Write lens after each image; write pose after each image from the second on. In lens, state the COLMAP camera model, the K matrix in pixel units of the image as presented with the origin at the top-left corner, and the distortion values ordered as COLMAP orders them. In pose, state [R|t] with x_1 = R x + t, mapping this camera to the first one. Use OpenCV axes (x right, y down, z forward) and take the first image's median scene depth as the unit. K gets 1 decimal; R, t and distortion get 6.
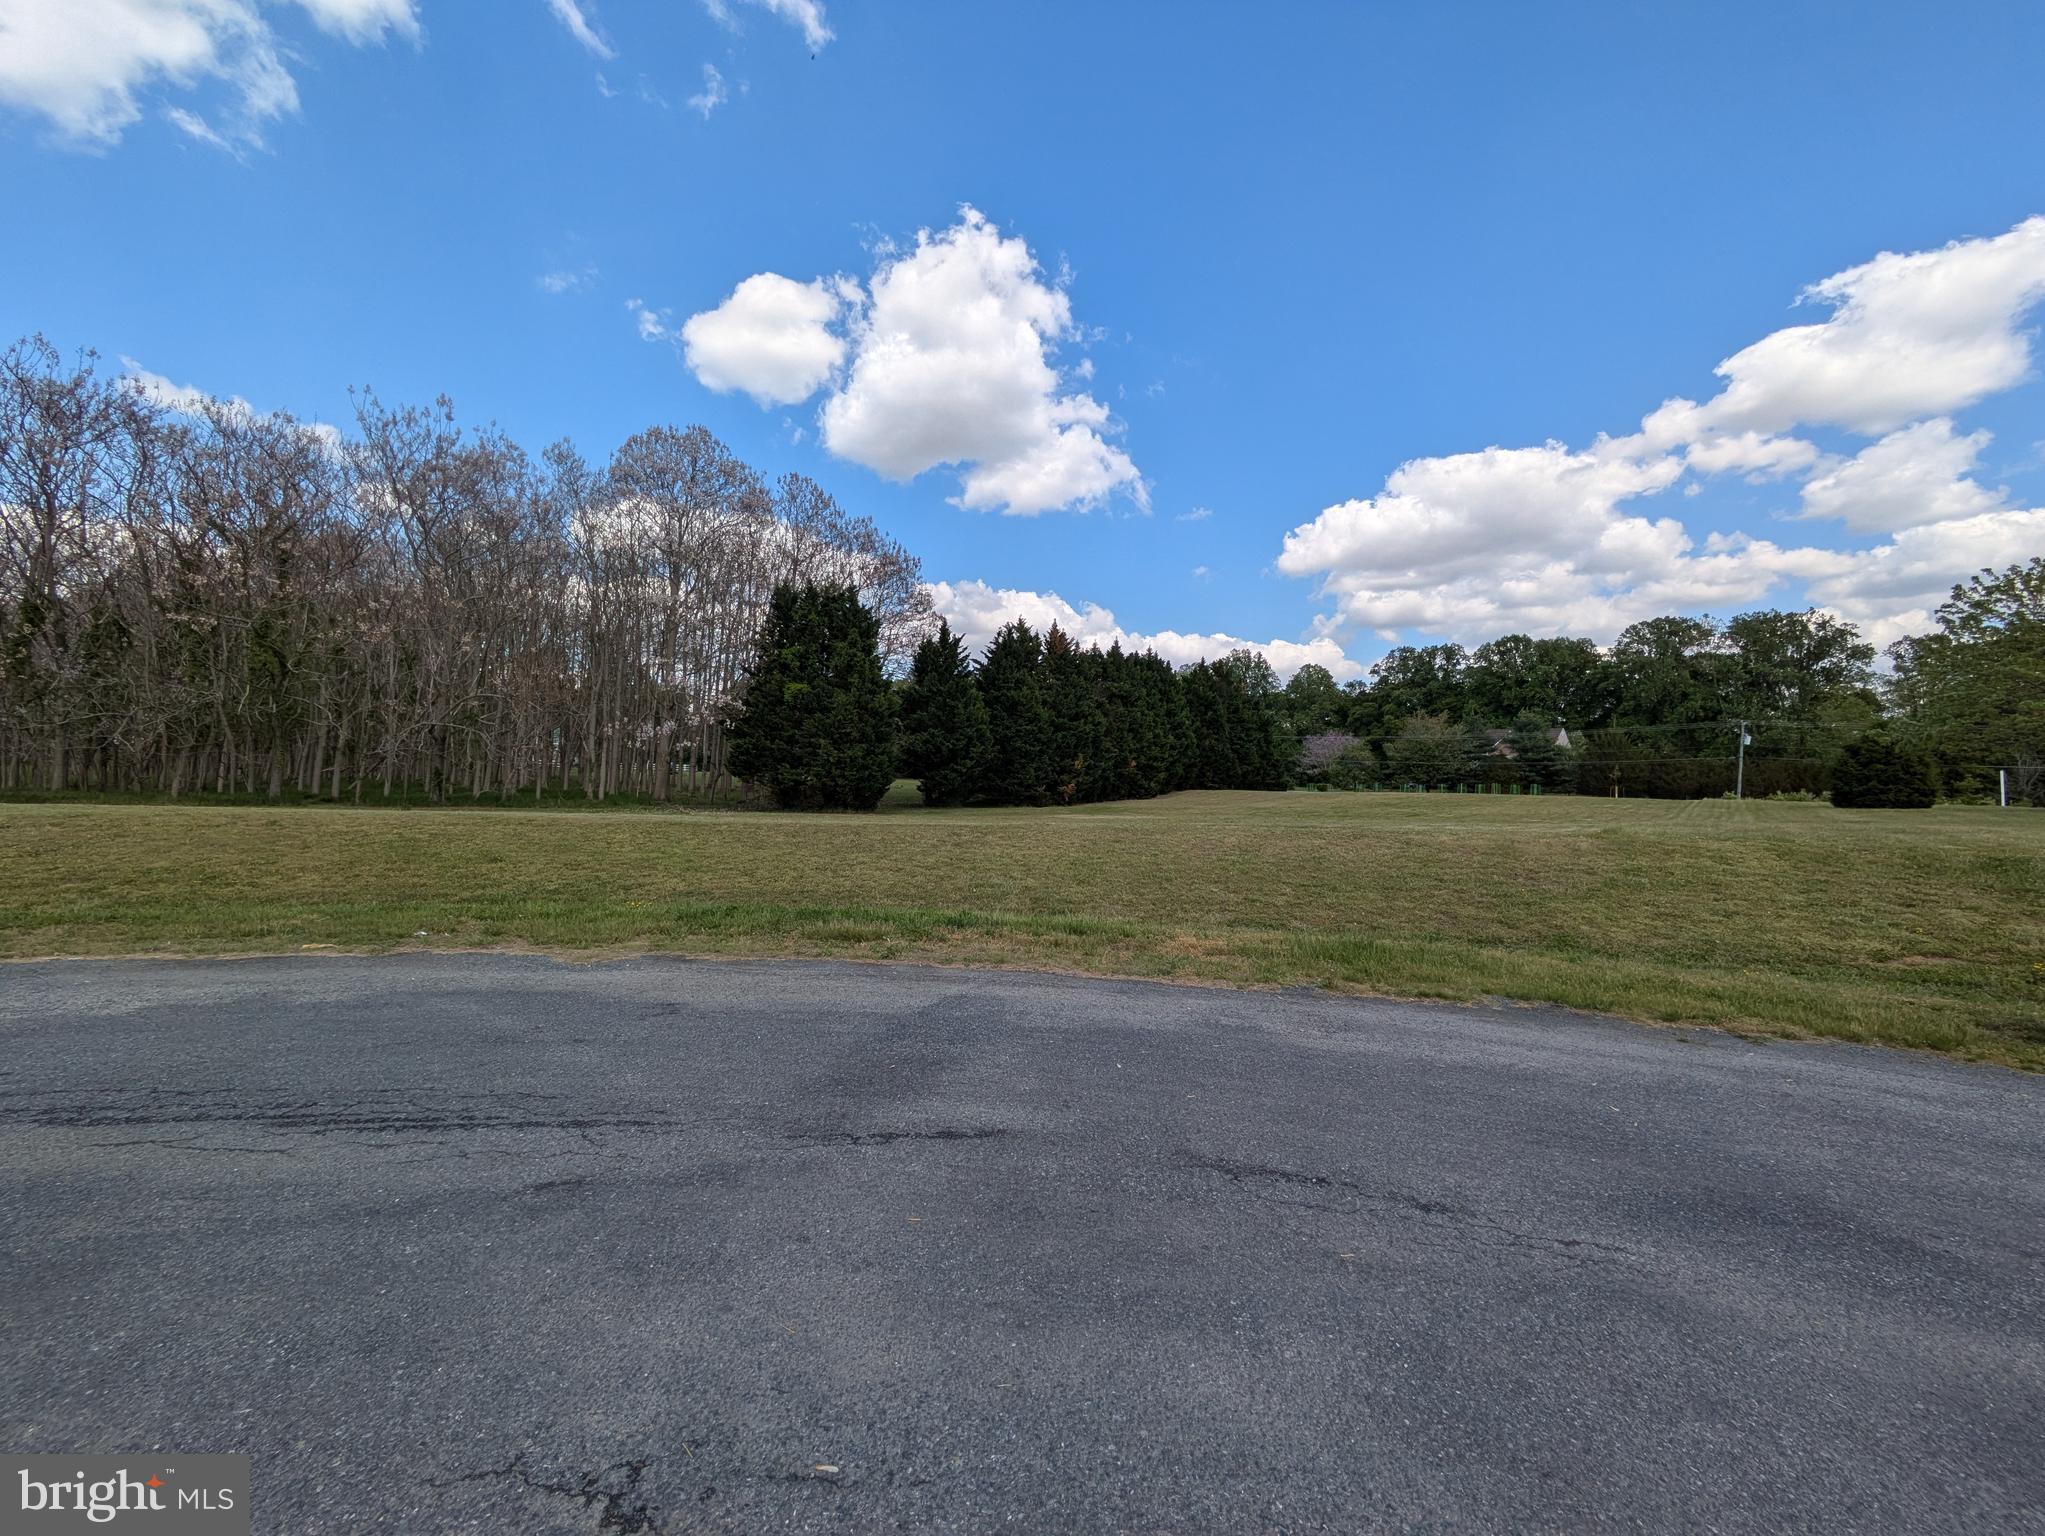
lens RADIAL K [[858.0, 0, 1008.5], [0, 858.0, 763.3], [0, 0, 1]] dist [0.012874, -0.000496]
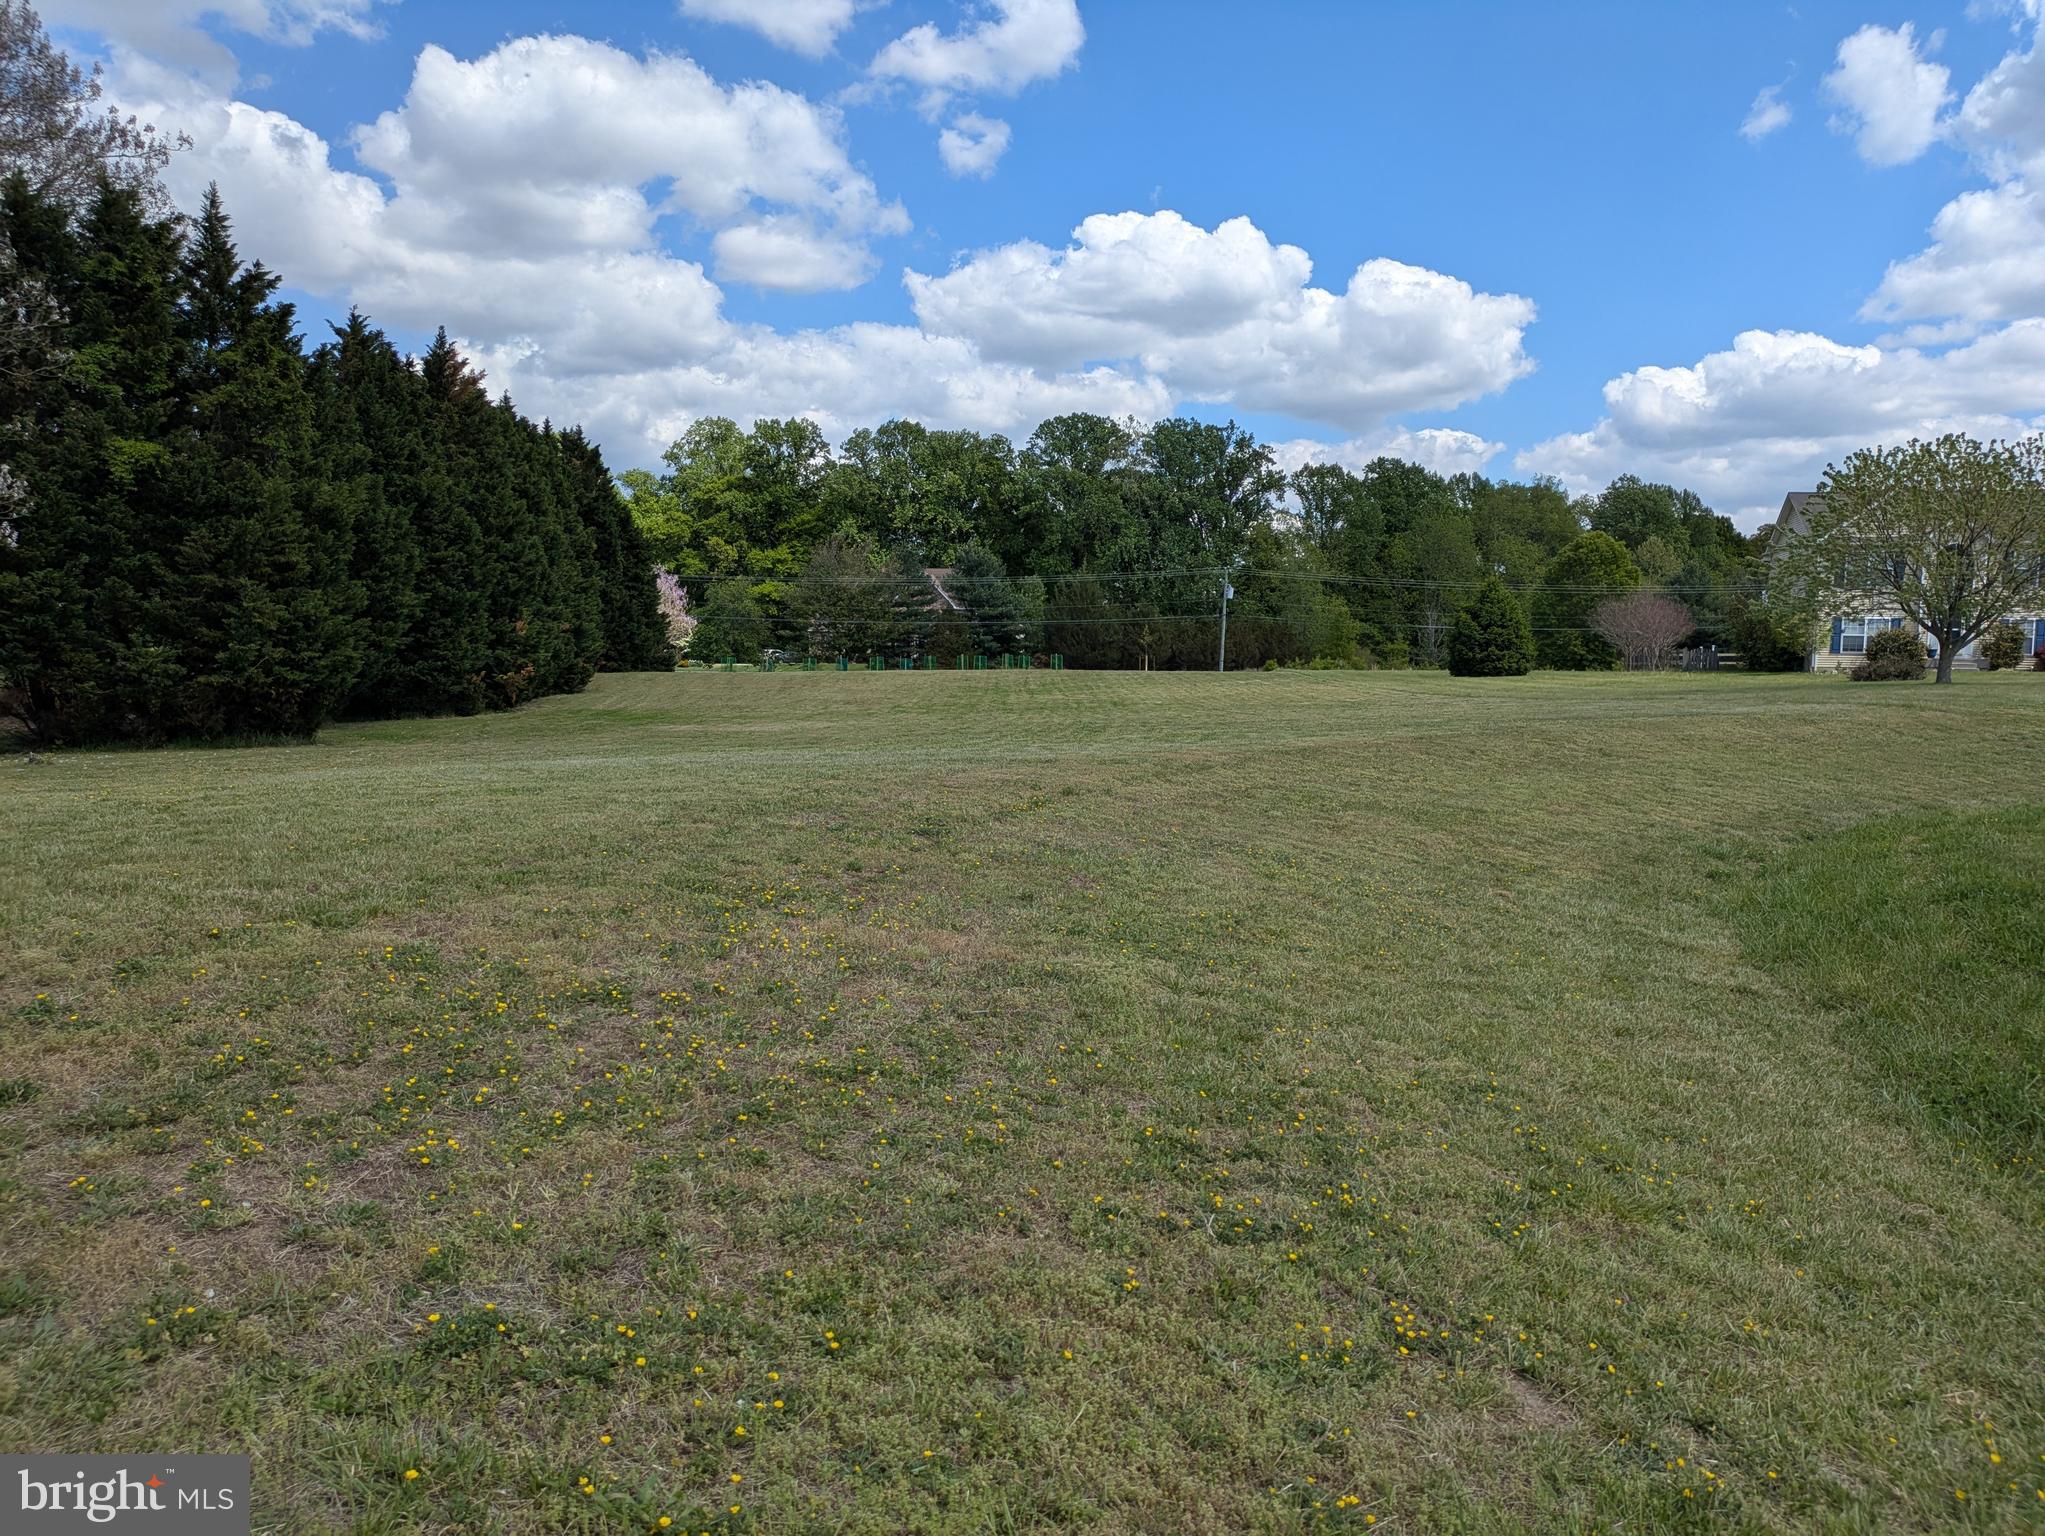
lens RADIAL K [[1615.9, 0, 1073.2], [0, 1615.9, 713.5], [0, 0, 1]] dist [0.081494, -0.001427]
pose [[0.715304, -0.040775, 0.697623, -0.261248], [-0.001937, 0.998177, 0.060327, -0.005570], [-0.698810, -0.044503, 0.713921, 0.059117]]
